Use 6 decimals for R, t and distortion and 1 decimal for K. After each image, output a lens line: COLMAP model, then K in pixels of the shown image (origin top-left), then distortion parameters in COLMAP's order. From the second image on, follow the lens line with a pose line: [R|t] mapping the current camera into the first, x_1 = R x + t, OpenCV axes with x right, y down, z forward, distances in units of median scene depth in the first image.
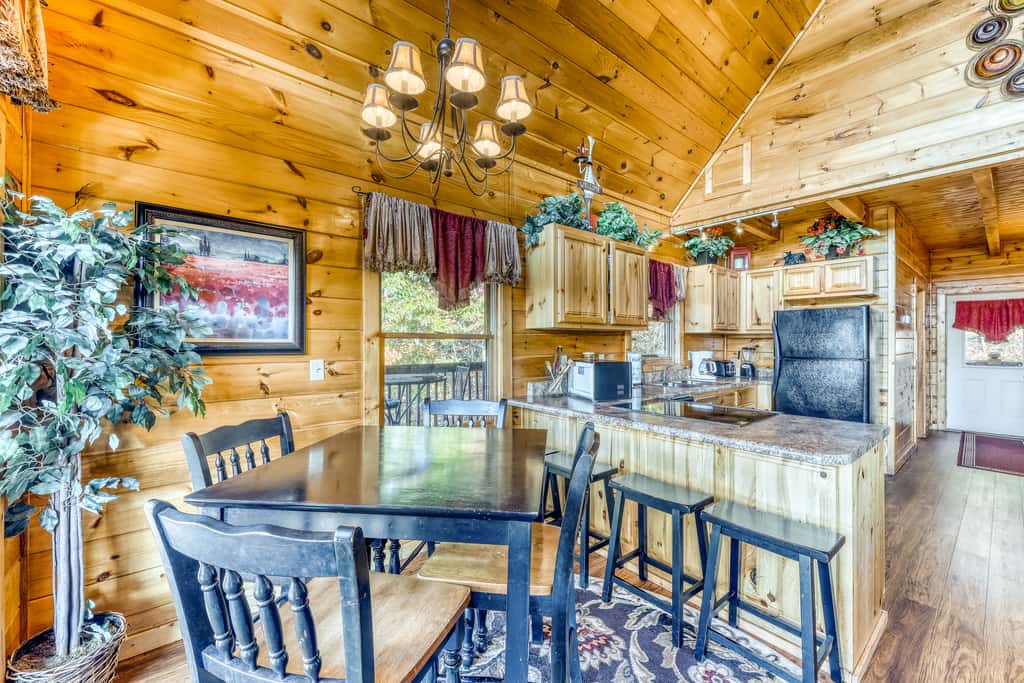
lens RADIAL K [[407.5, 0, 511.2], [0, 407.5, 345.3], [0, 0, 1]] dist [-0.000534, -0.000237]
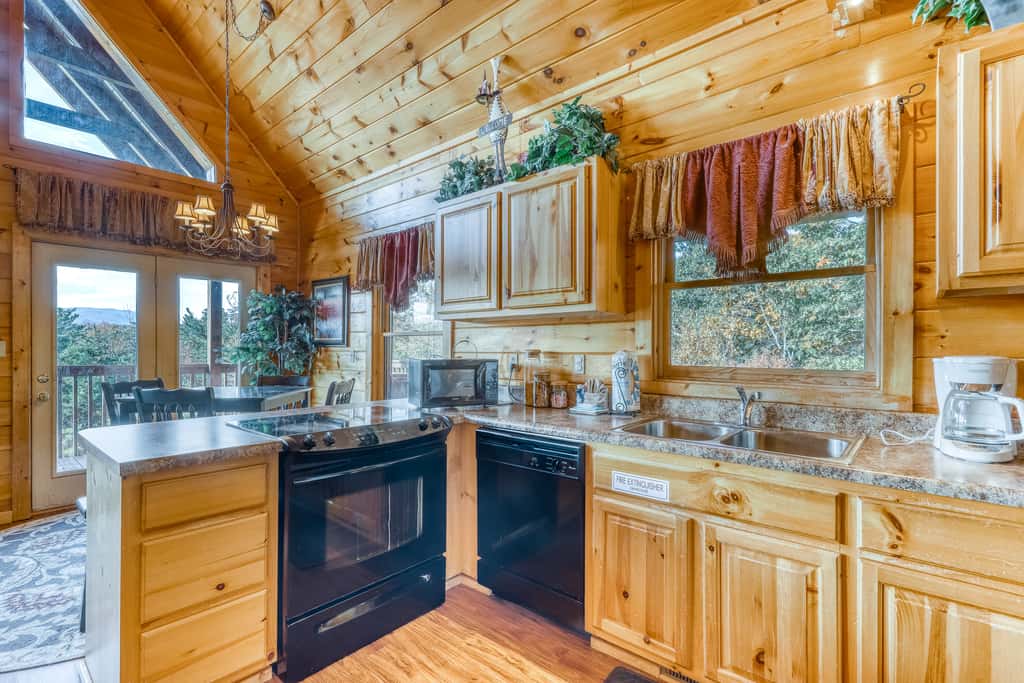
lens RADIAL K [[479.1, 0, 509.8], [0, 479.1, 347.8], [0, 0, 1]] dist [0.003093, 0.000159]
pose [[0.160293, 0.001068, -0.987069, 0.728462], [-0.007969, 0.999968, -0.000212, 0.010361], [0.987037, 0.007900, 0.160297, 0.612681]]
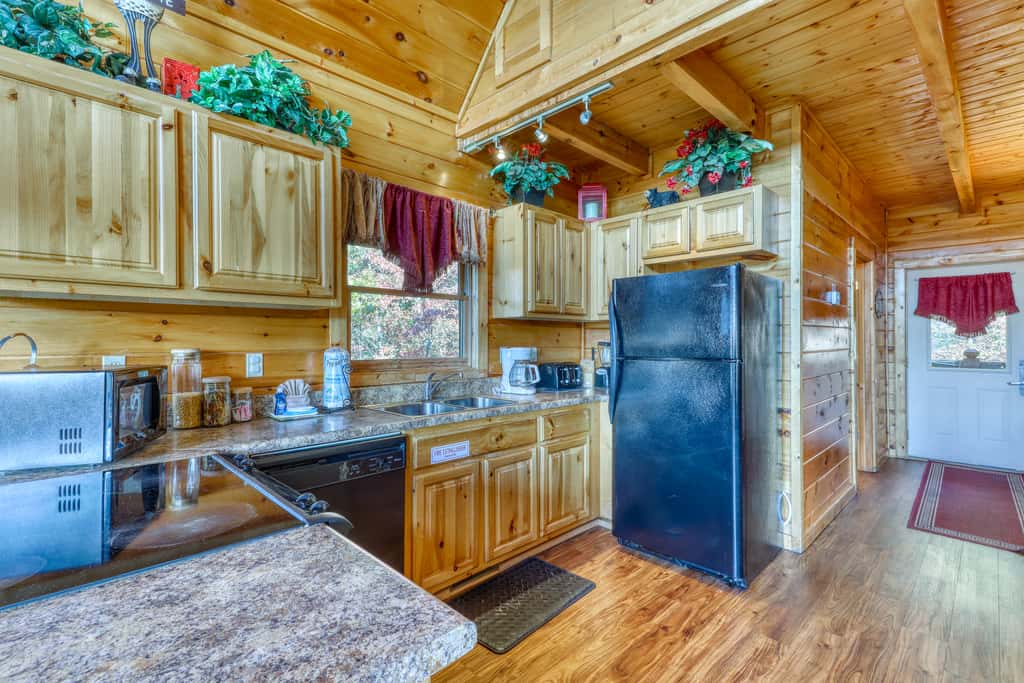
lens RADIAL K [[469.5, 0, 512.0], [0, 469.5, 341.5], [0, 0, 1]] dist [0.025101, 0.000015]
pose [[0.995785, -0.001555, 0.091709, 0.390603], [0.002117, 0.999980, -0.006033, 0.009240], [-0.091698, 0.006202, 0.995768, 0.293948]]
